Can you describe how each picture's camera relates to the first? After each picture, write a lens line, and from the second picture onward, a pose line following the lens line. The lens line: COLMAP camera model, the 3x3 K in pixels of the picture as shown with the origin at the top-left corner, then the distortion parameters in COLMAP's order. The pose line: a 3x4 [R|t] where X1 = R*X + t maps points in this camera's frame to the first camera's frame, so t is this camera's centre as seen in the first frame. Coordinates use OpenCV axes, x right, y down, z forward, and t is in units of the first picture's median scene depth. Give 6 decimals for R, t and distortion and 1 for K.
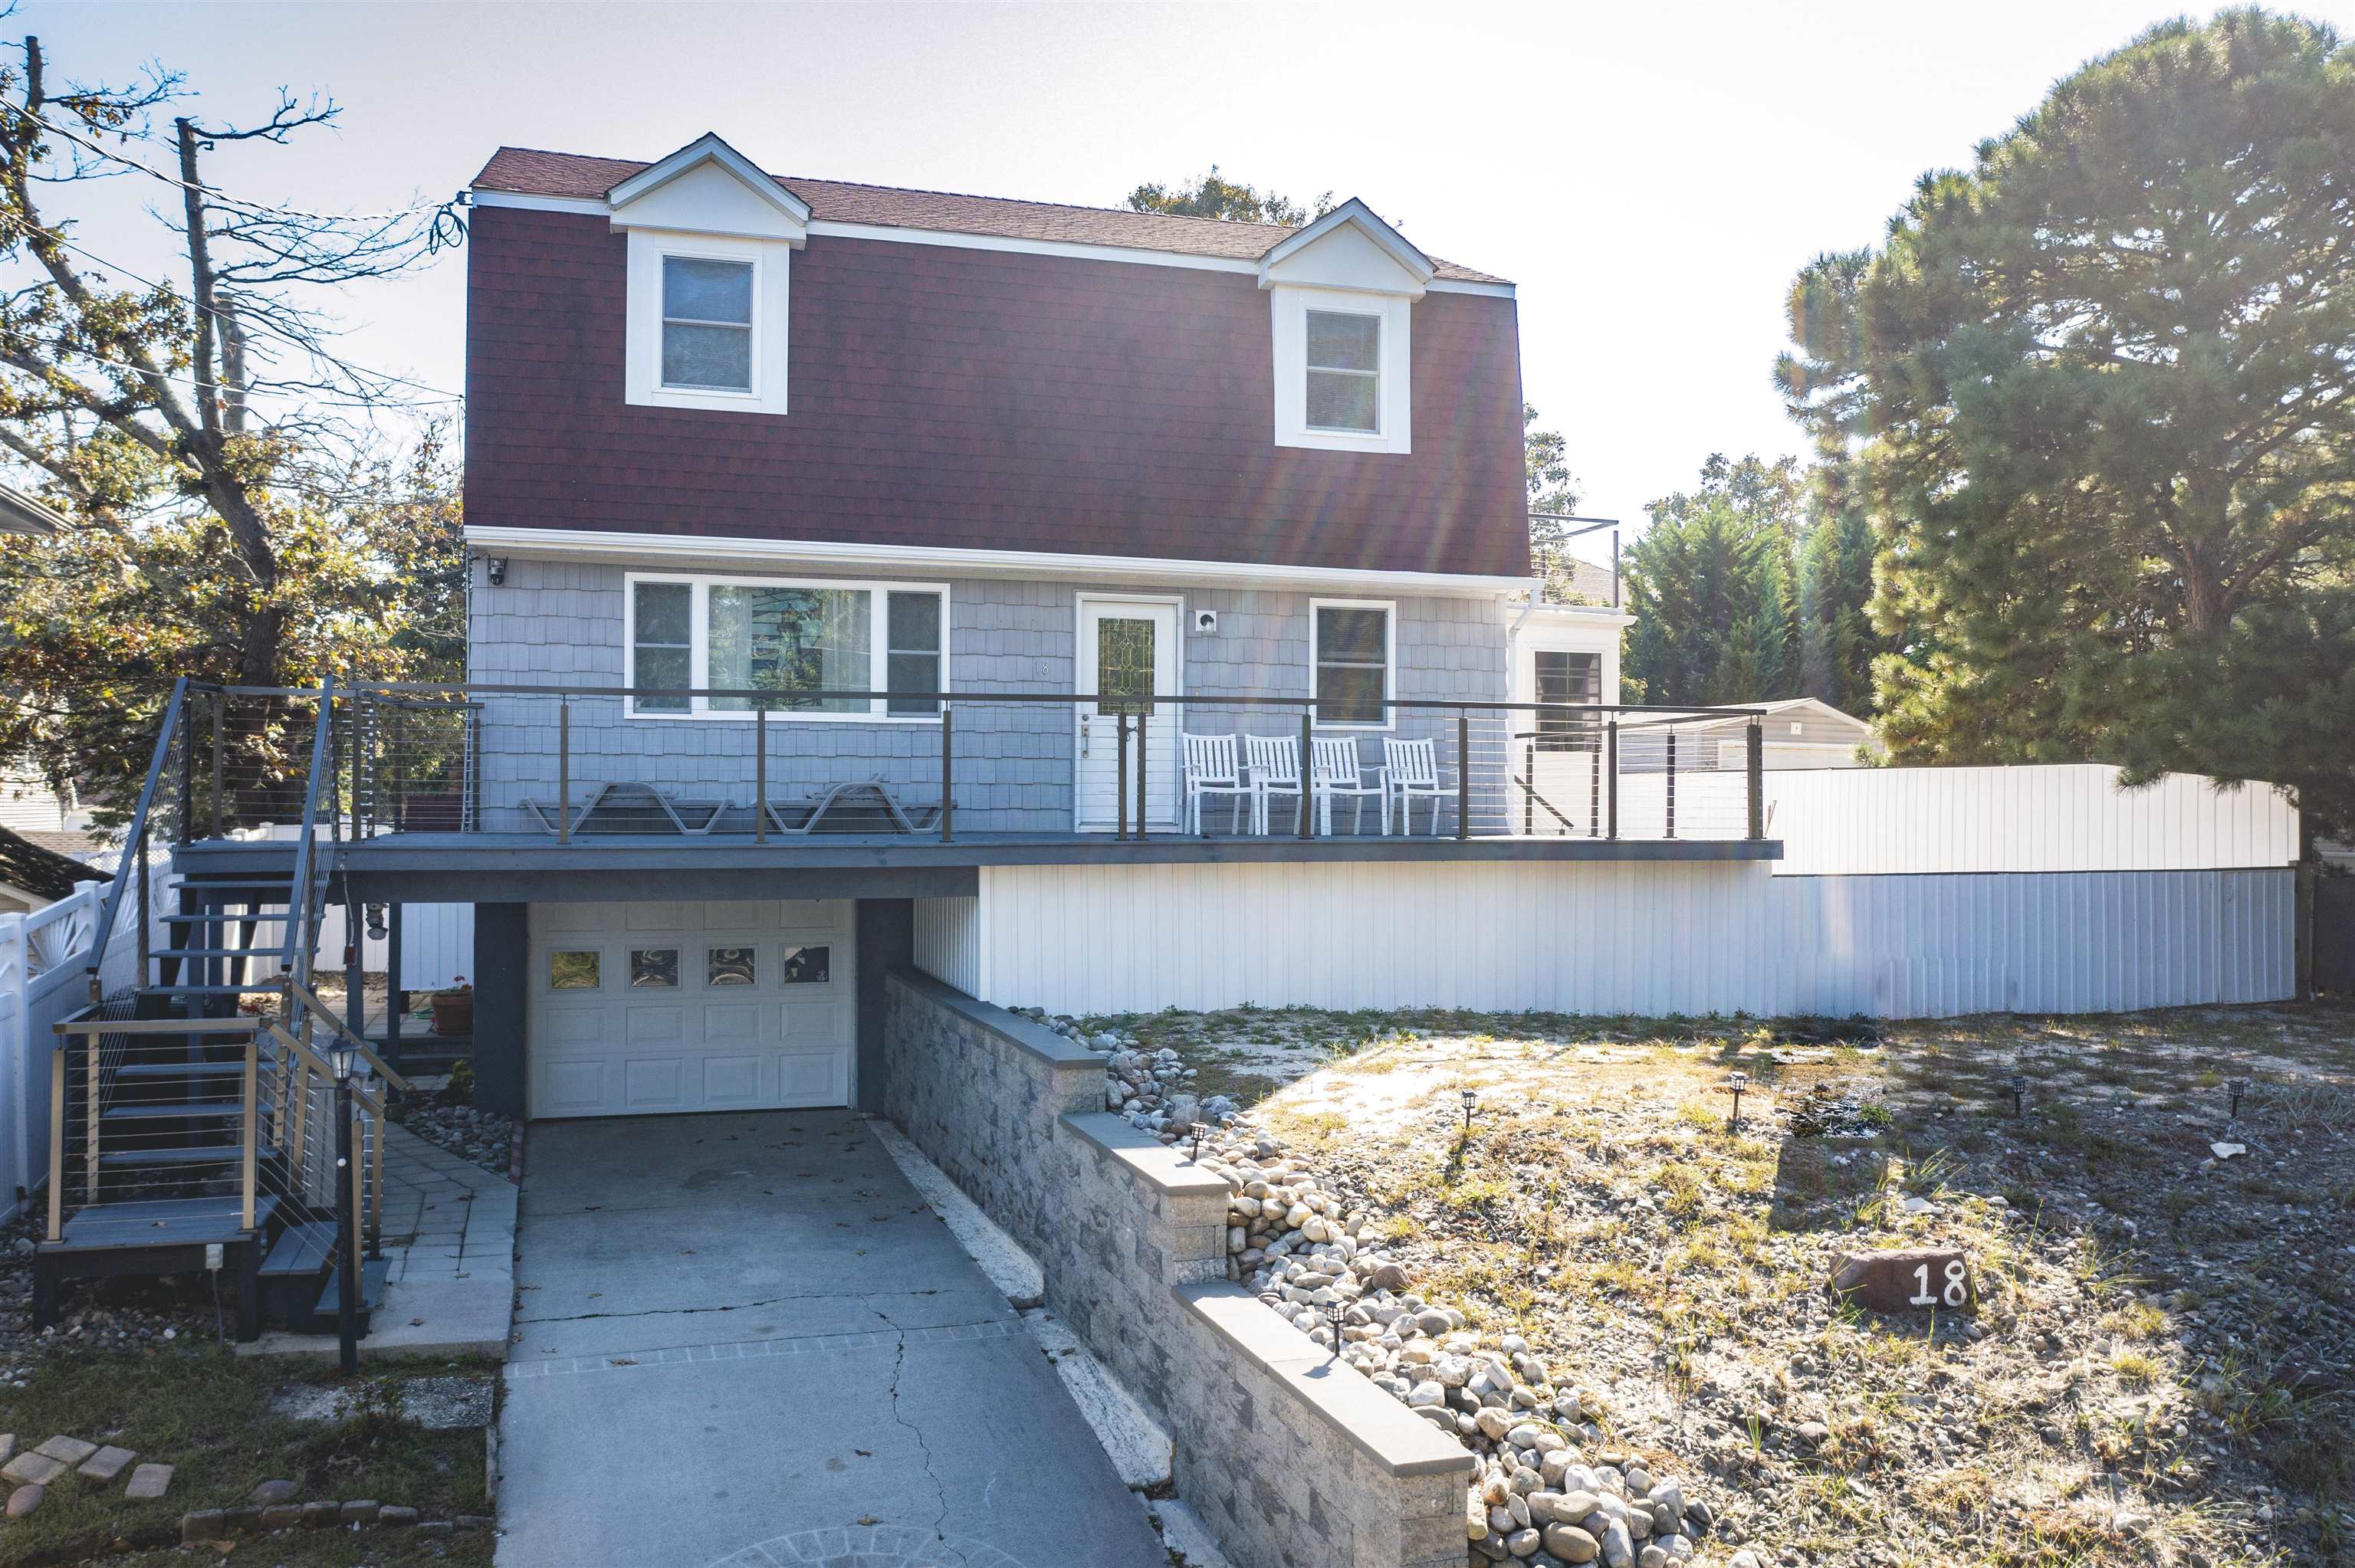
lens RADIAL K [[1836.9, 0, 1112.0], [0, 1836.9, 838.1], [0, 0, 1]] dist [-0.025488, 0.022870]
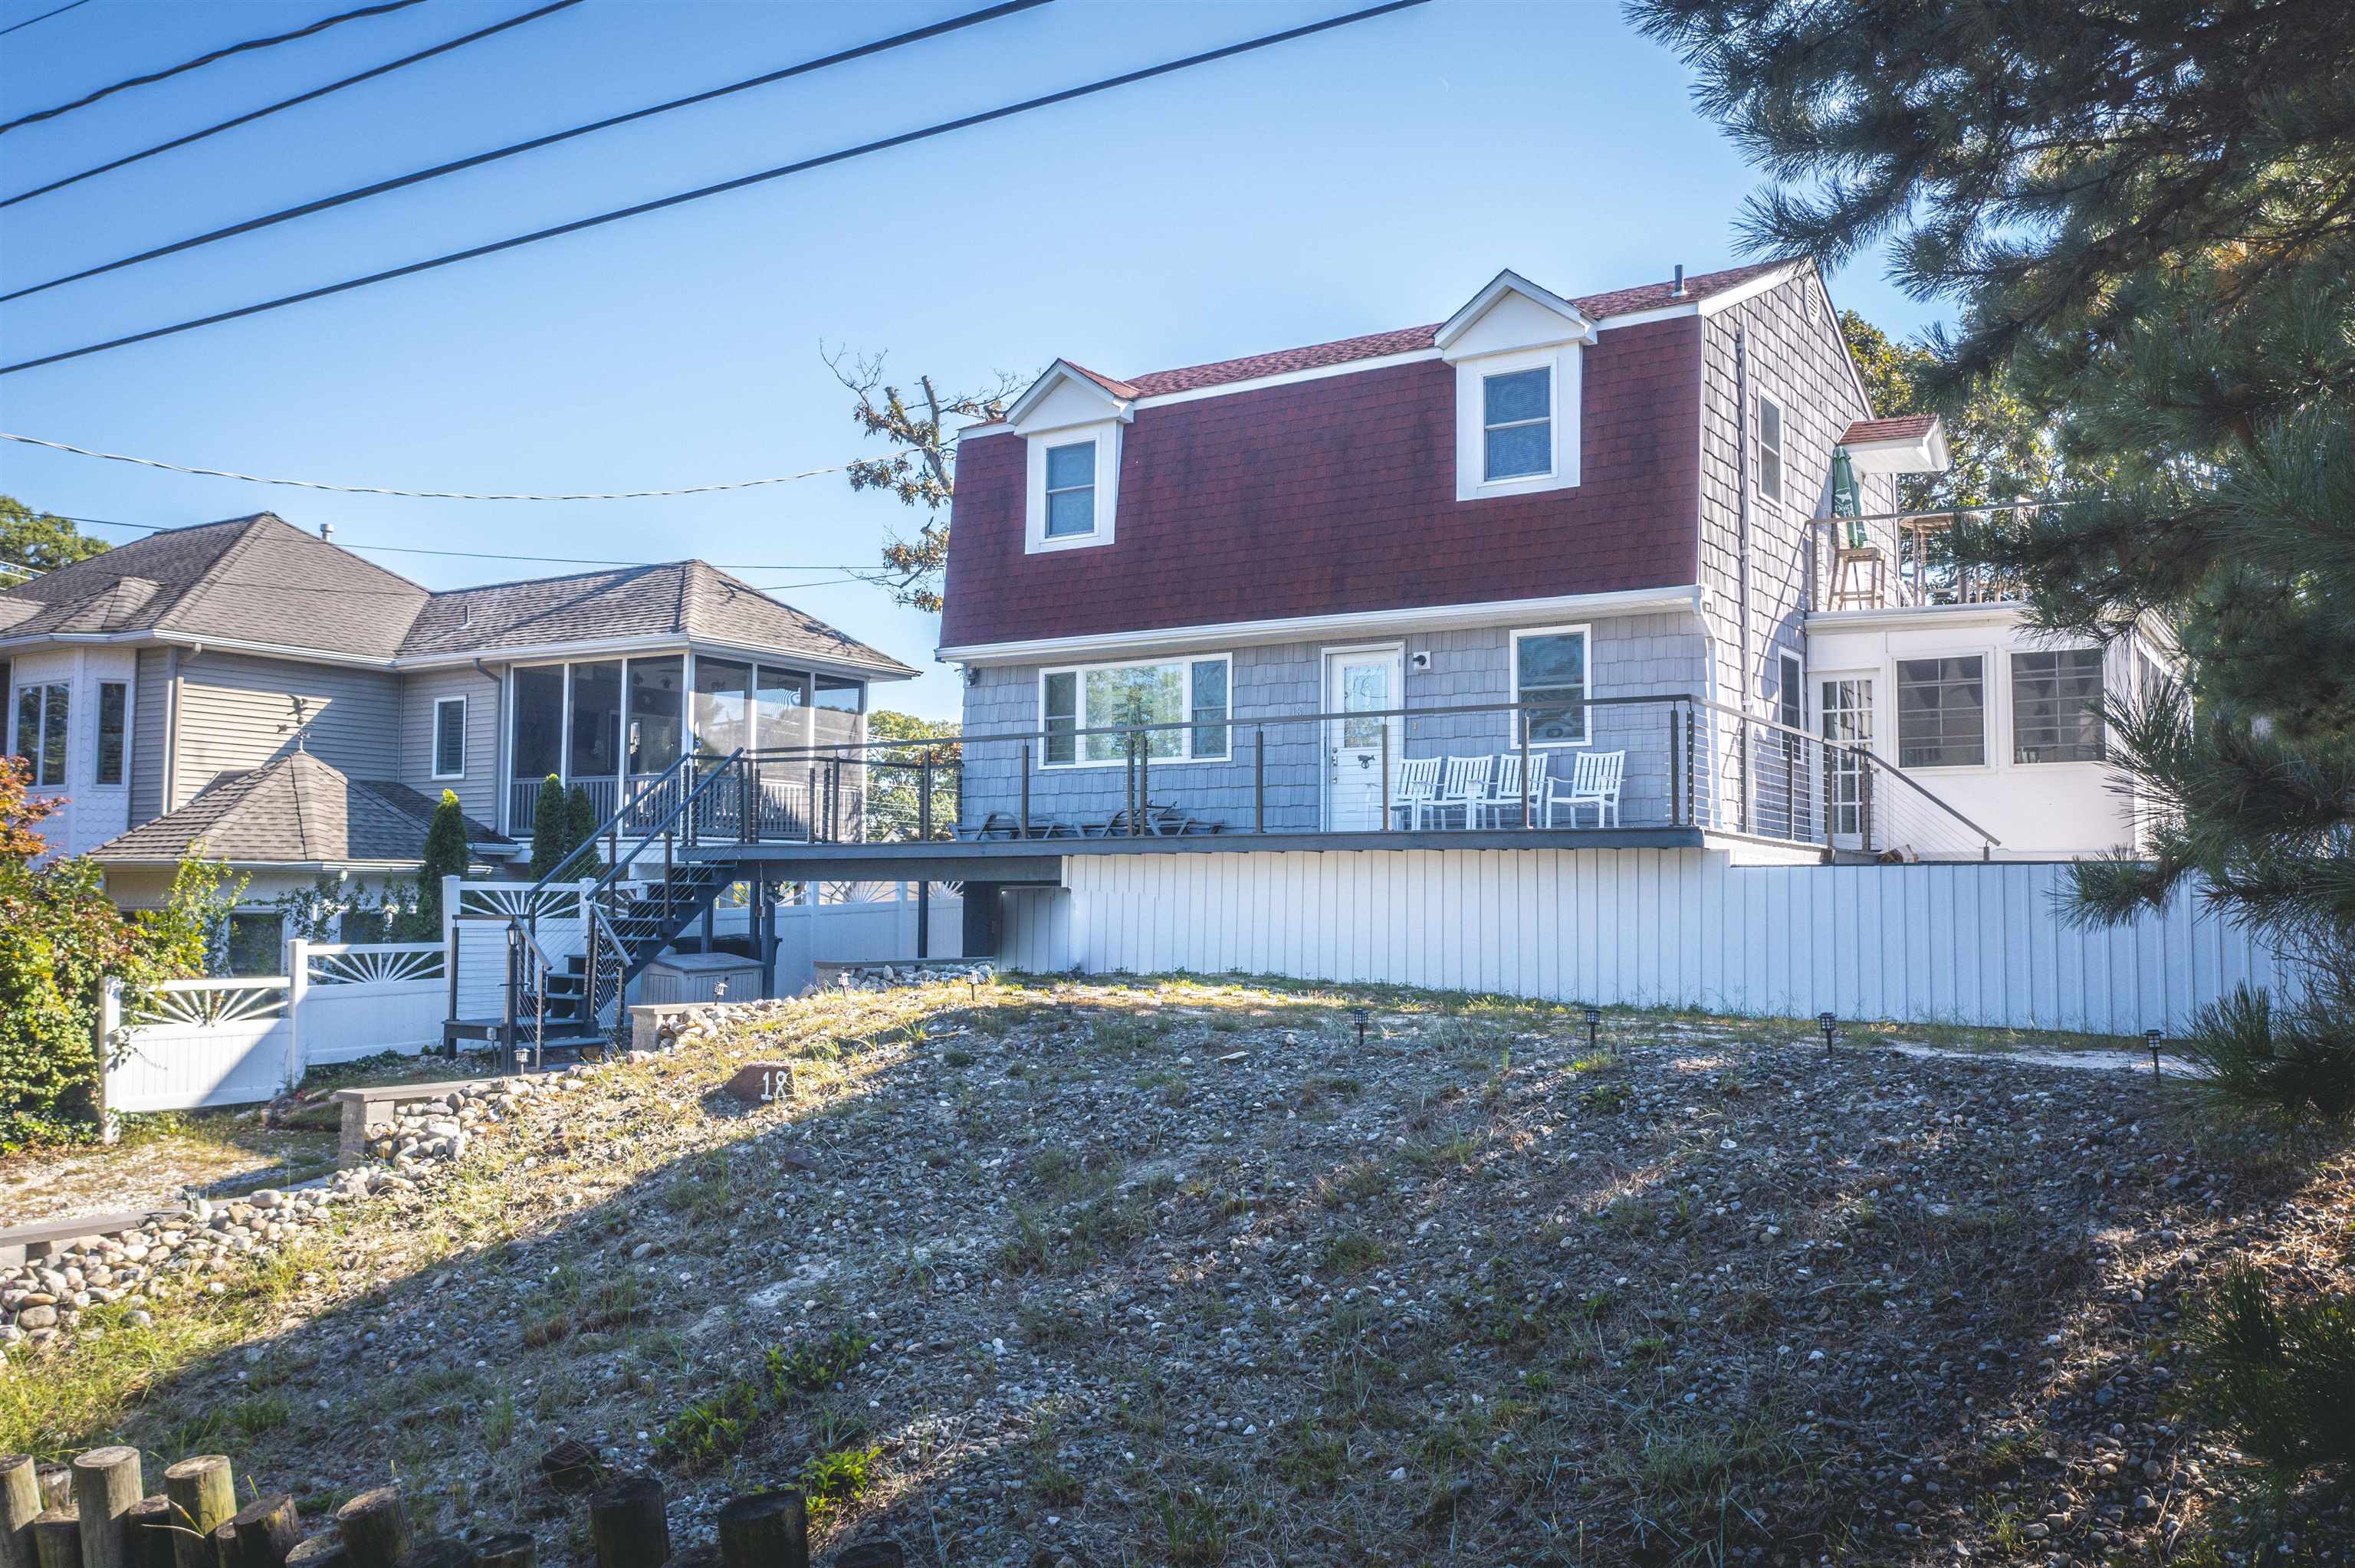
lens RADIAL K [[1836.9, 0, 1161.6], [0, 1836.9, 802.2], [0, 0, 1]] dist [-0.025488, 0.022870]
pose [[0.642531, -0.042498, -0.765080, 0.892714], [-0.022726, 0.996965, -0.074464, 0.064727], [0.765922, 0.065232, 0.639615, 0.156850]]
